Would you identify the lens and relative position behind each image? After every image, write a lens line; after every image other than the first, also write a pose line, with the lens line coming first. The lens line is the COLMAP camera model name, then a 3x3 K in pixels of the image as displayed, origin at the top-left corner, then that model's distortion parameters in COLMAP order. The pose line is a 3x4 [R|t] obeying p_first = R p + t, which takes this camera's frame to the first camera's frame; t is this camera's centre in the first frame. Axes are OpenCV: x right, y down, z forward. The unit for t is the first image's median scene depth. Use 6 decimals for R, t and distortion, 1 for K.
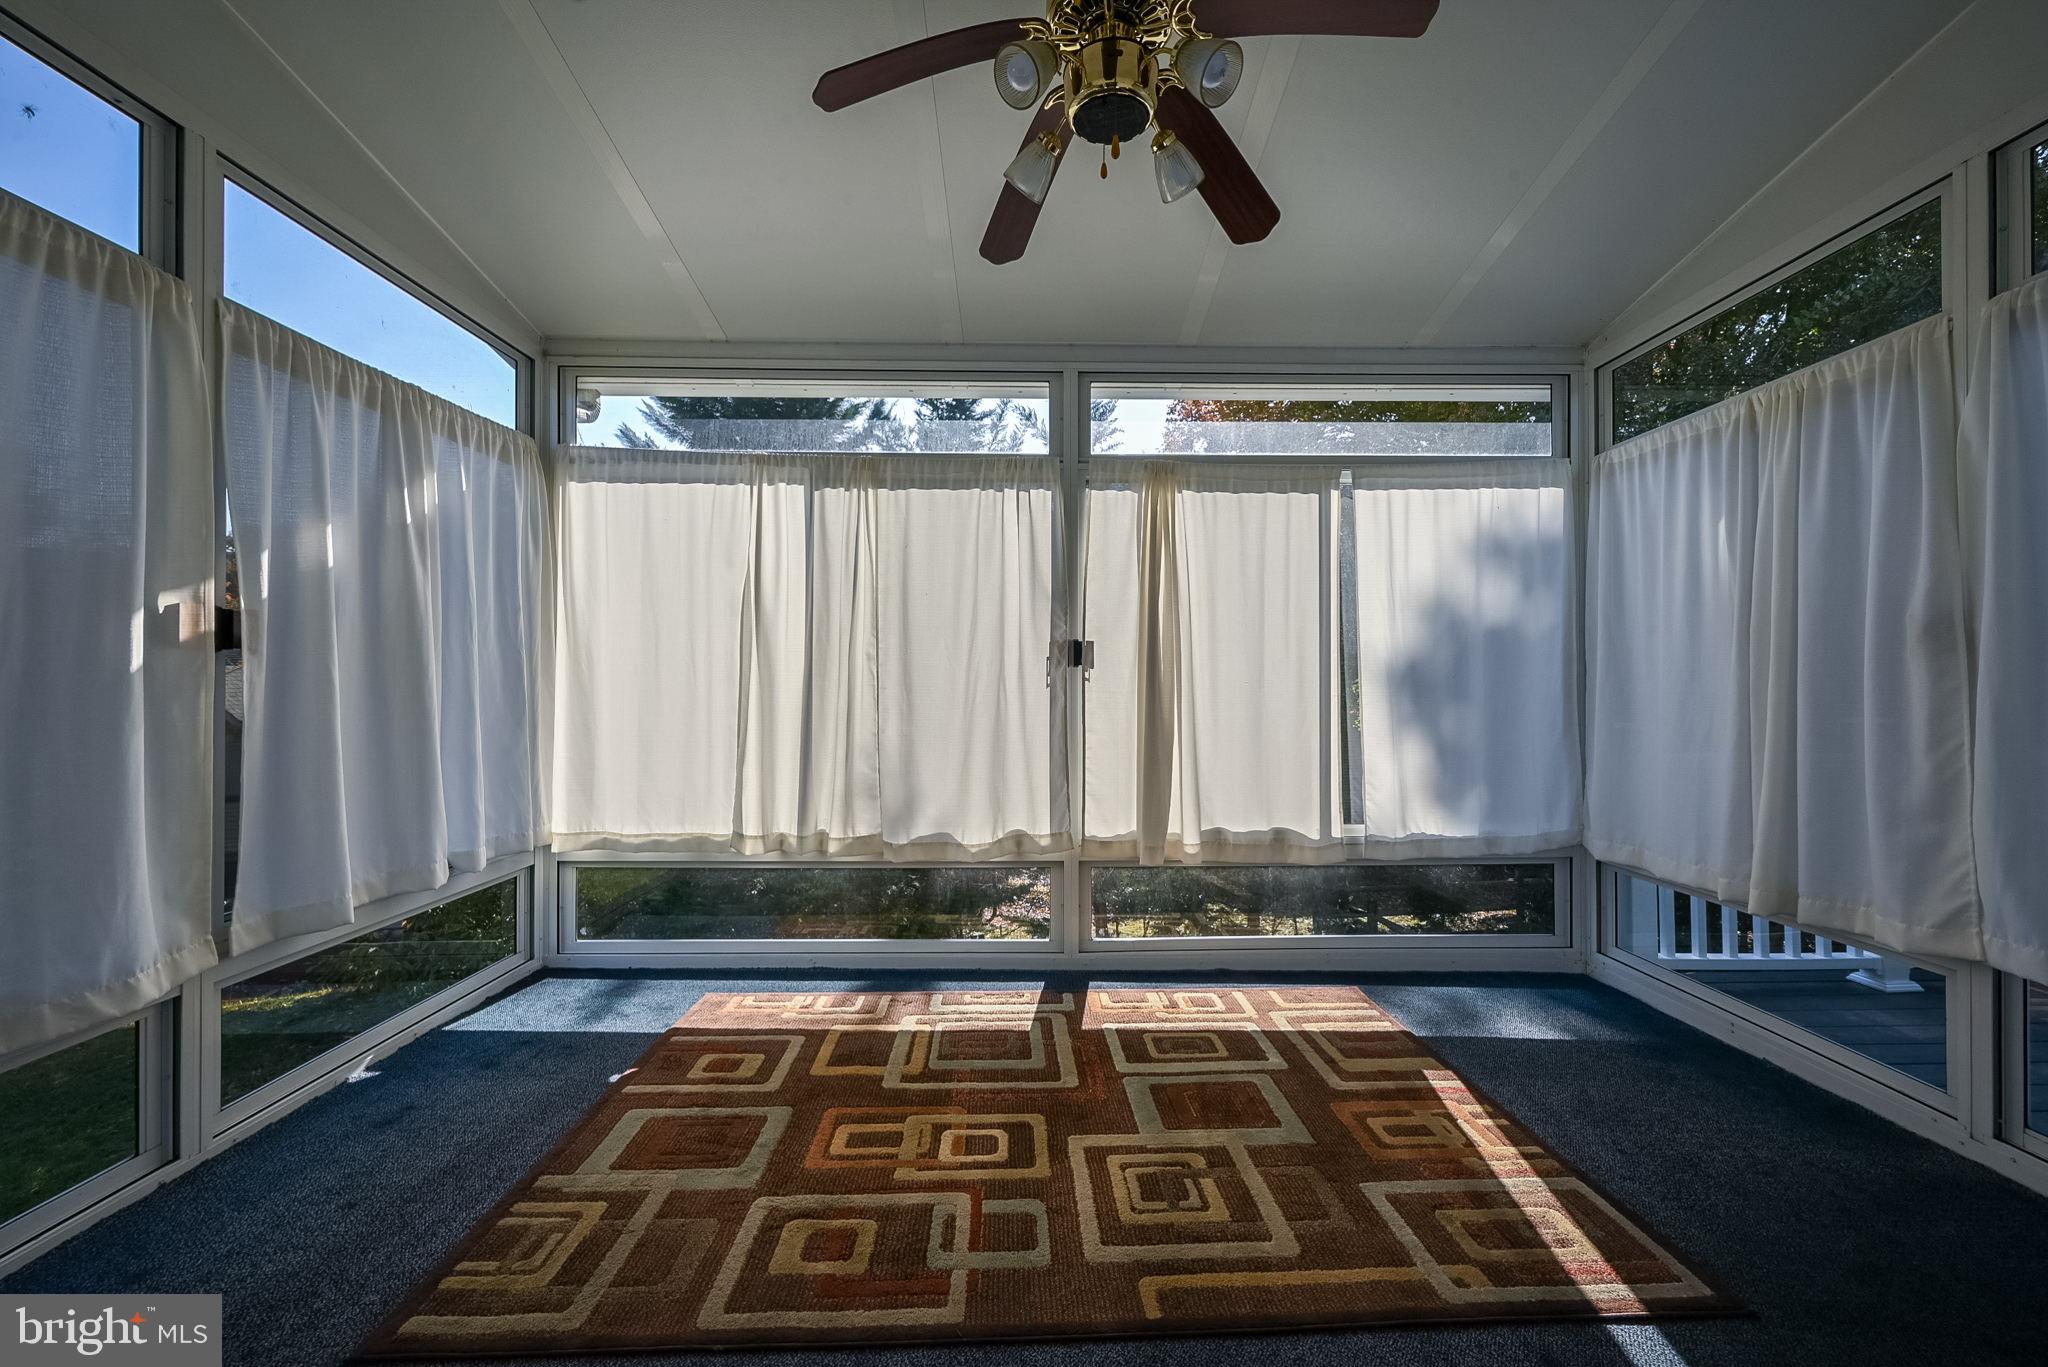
lens RADIAL K [[807.6, 0, 1029.0], [0, 807.6, 685.2], [0, 0, 1]] dist [0.002514, -0.000321]
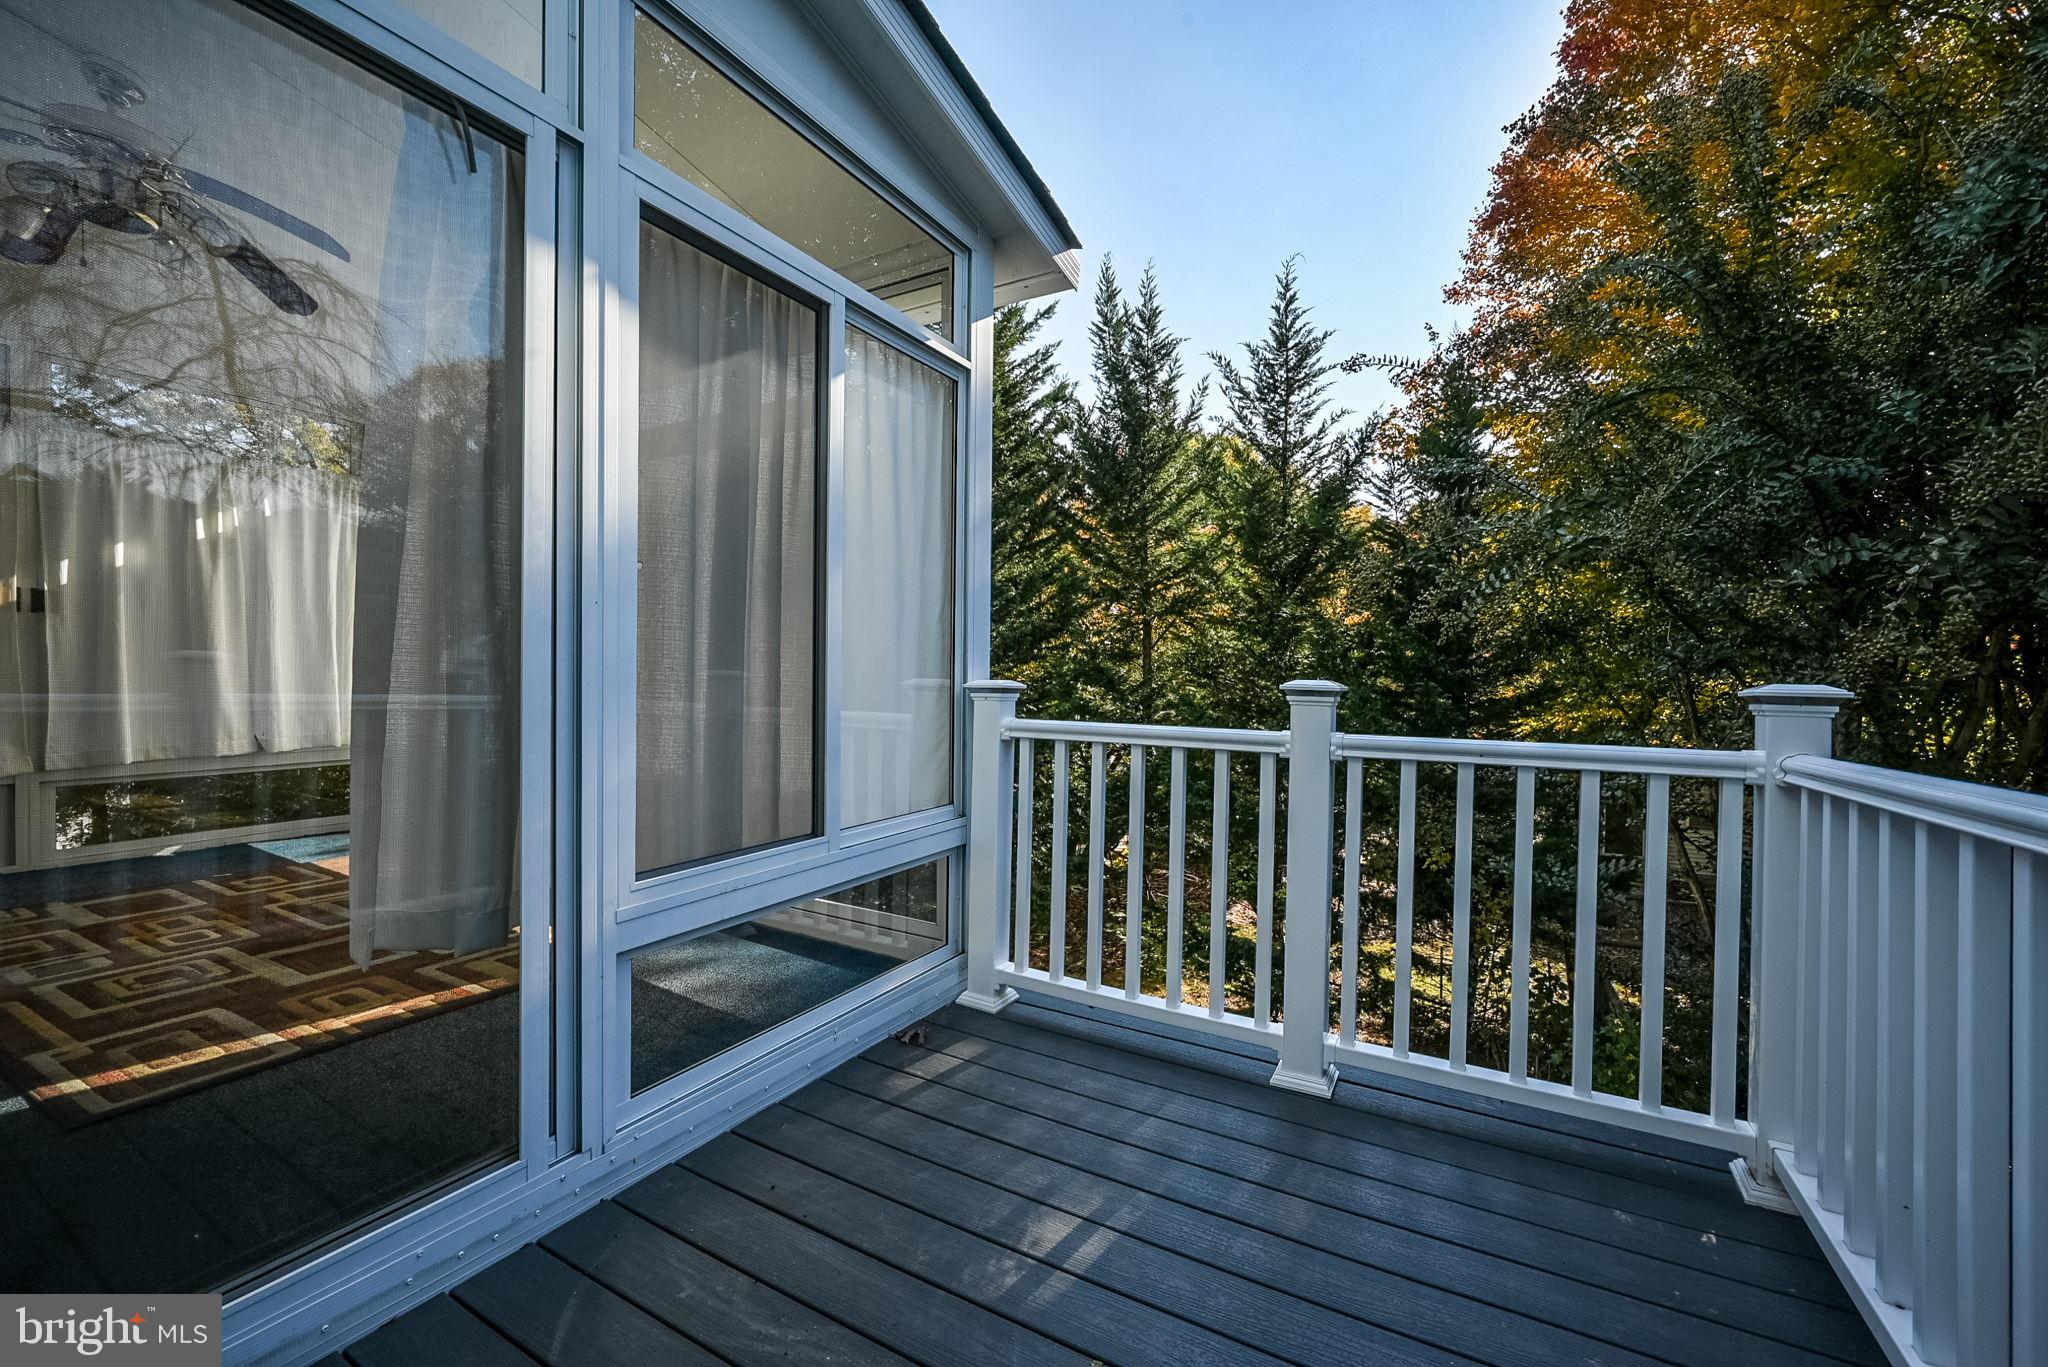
lens RADIAL K [[807.6, 0, 1030.2], [0, 807.6, 682.2], [0, 0, 1]] dist [0.002514, -0.000321]
pose [[0.861805, 0.022904, -0.506722, 1.469034], [-0.016791, 0.999721, 0.016631, 0.037611], [0.506961, -0.005824, 0.861949, 0.372452]]
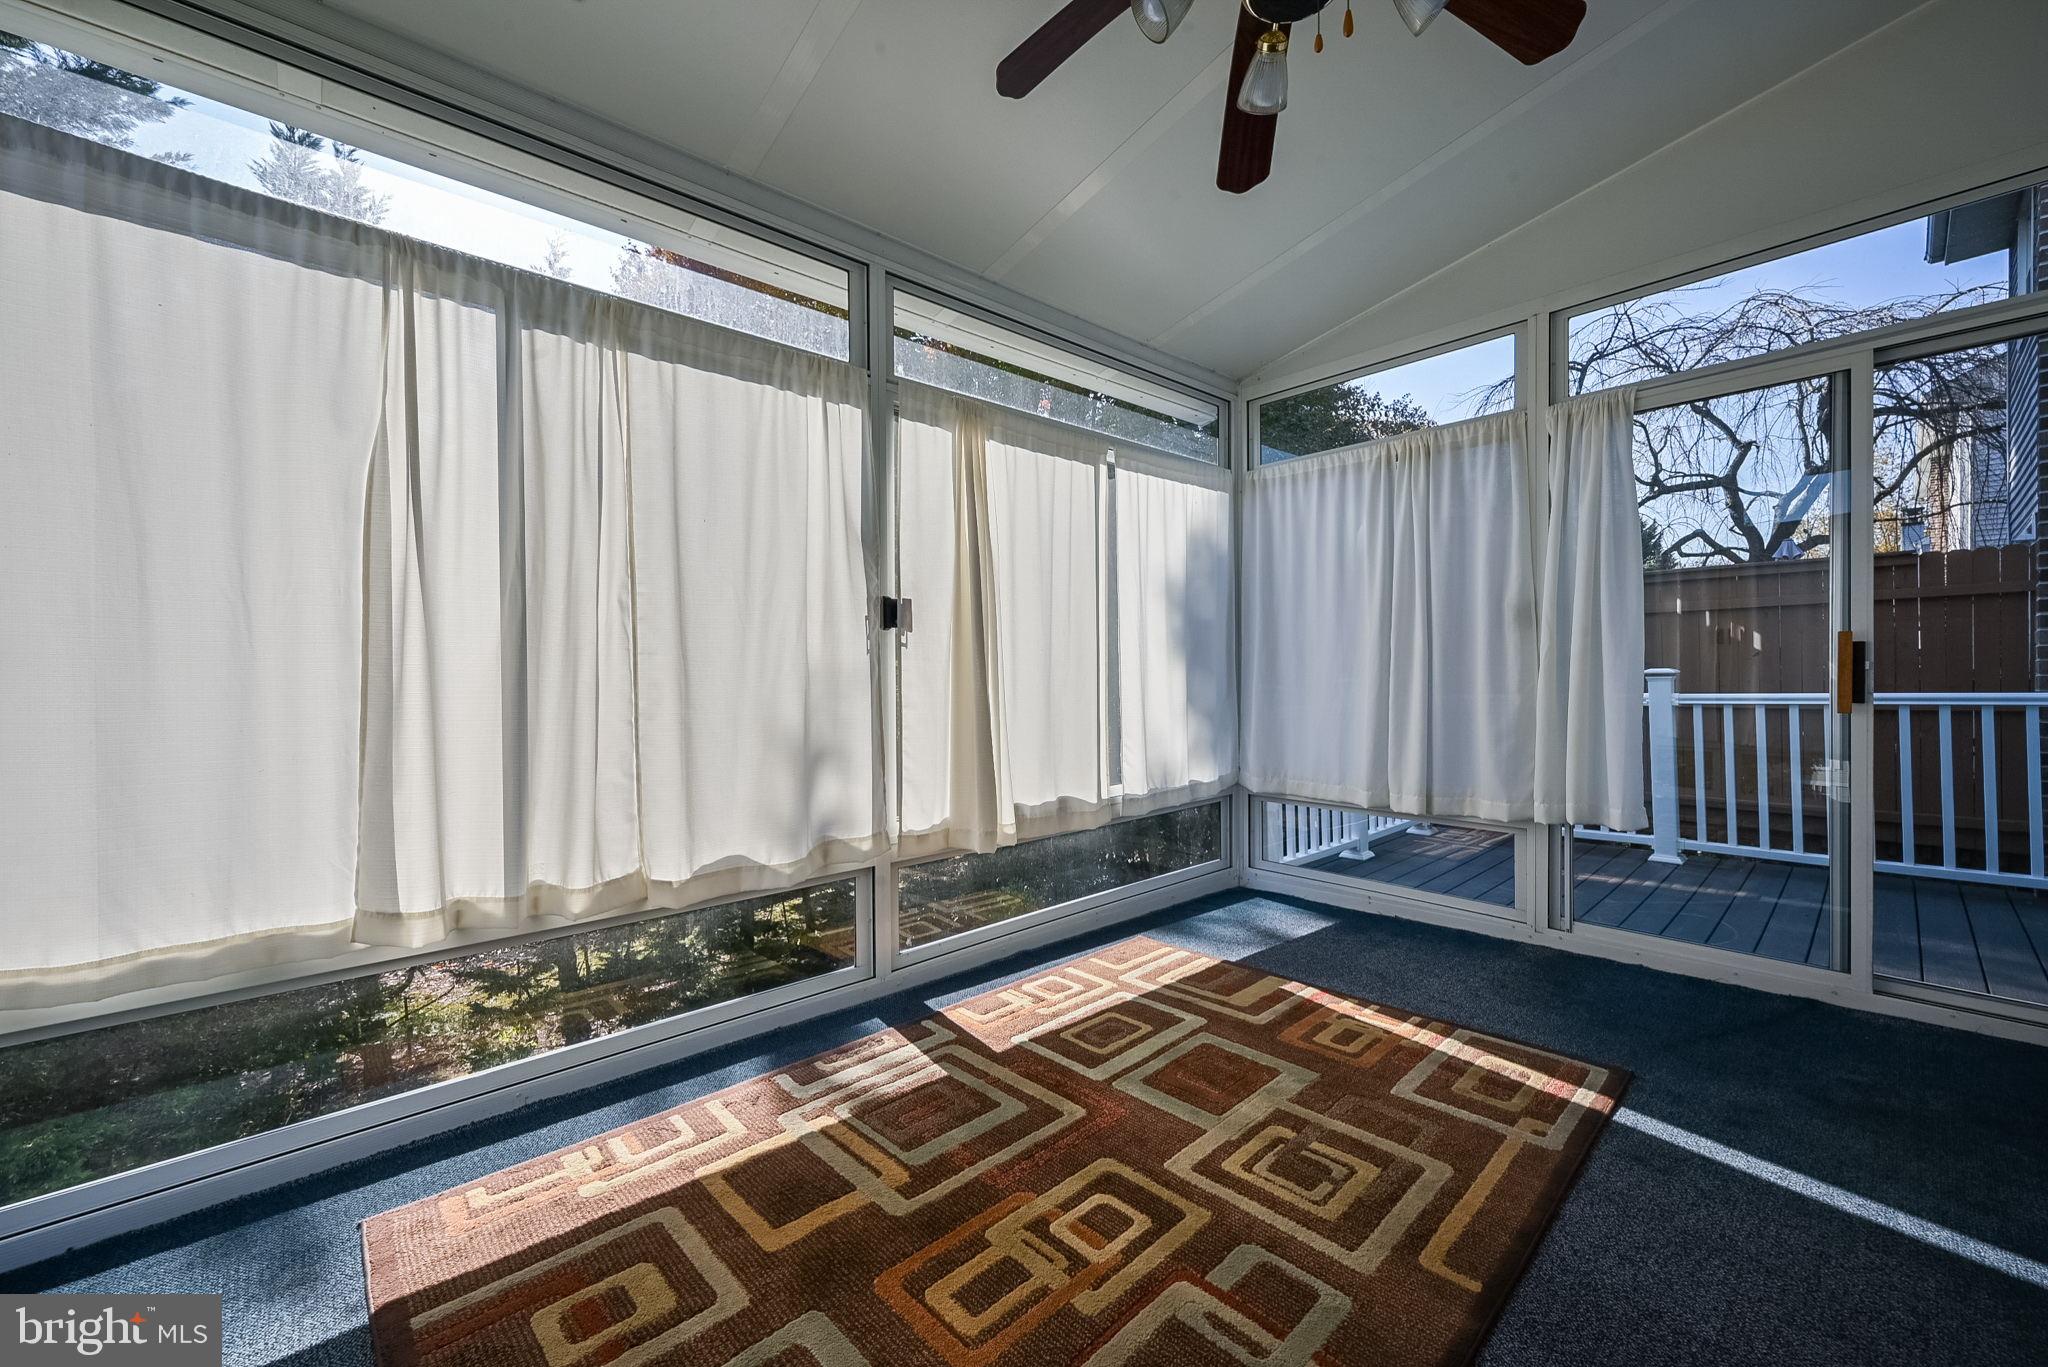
lens RADIAL K [[807.6, 0, 1032.8], [0, 807.6, 683.3], [0, 0, 1]] dist [0.002514, -0.000321]
pose [[0.748936, -0.018248, 0.662392, -0.458350], [0.010341, 0.999821, 0.015851, 0.024903], [-0.662562, -0.005022, 0.748990, 0.340357]]
